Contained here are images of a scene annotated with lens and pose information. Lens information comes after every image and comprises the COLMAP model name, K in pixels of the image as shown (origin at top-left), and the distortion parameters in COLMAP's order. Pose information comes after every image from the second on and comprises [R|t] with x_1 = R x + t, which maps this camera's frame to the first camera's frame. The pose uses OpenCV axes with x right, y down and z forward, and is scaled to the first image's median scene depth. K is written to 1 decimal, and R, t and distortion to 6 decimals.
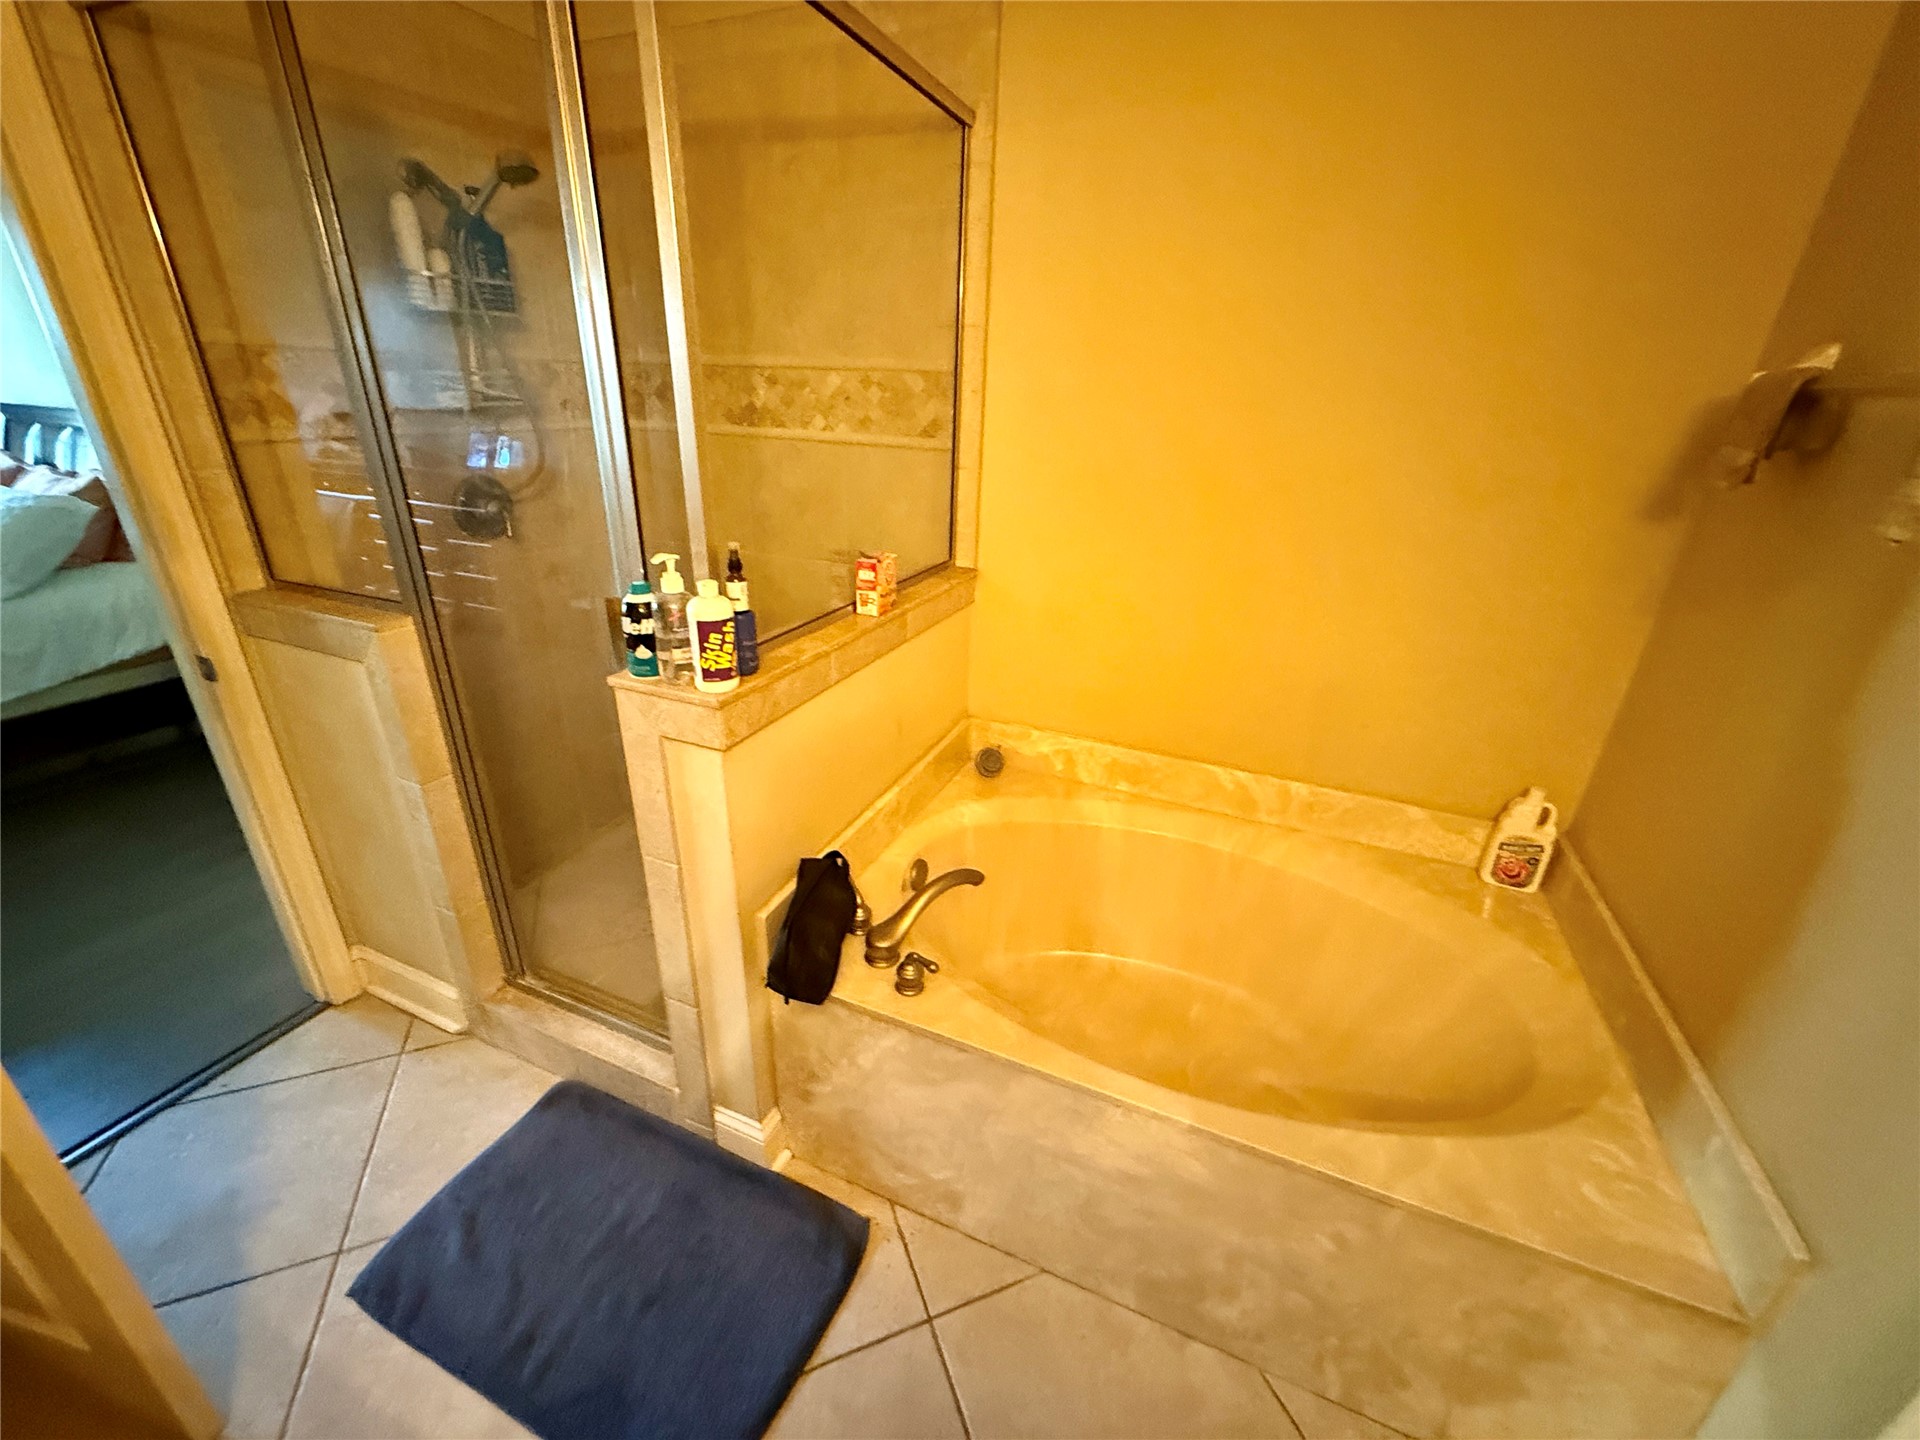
lens RADIAL K [[771.2, 0, 953.5], [0, 771.2, 722.2], [0, 0, 1]] dist [0.000248, 0.000472]
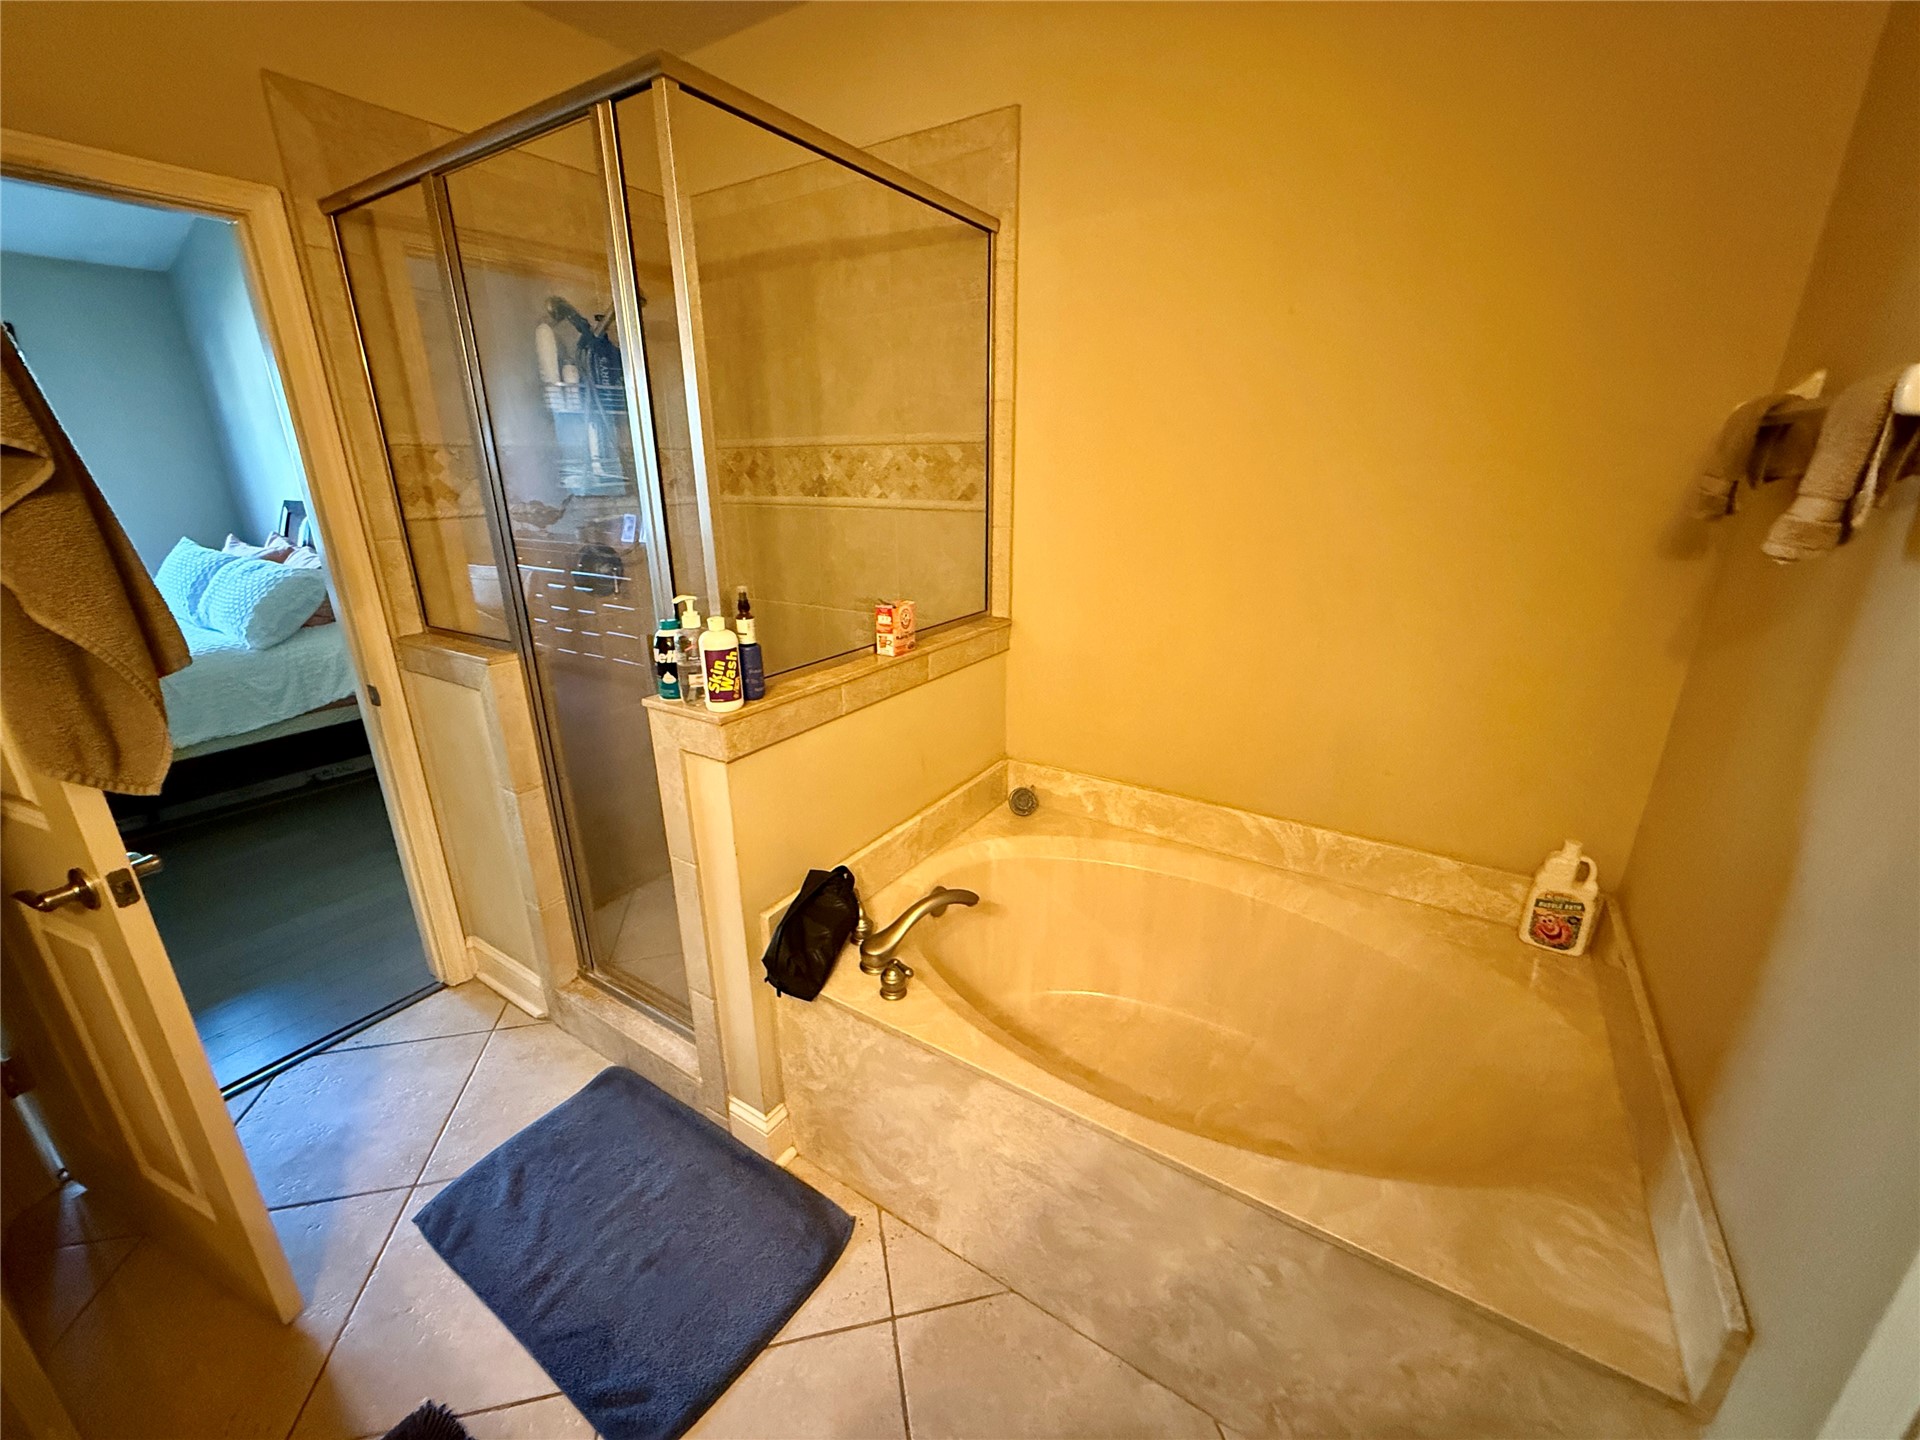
lens RADIAL K [[769.2, 0, 955.0], [0, 769.2, 721.9], [0, 0, 1]] dist [0.001440, 0.000113]
pose [[0.984804, 0.018402, -0.172691, 0.182277], [-0.033199, 0.995980, -0.083192, 0.046431], [0.170466, 0.087661, 0.981457, -0.065774]]
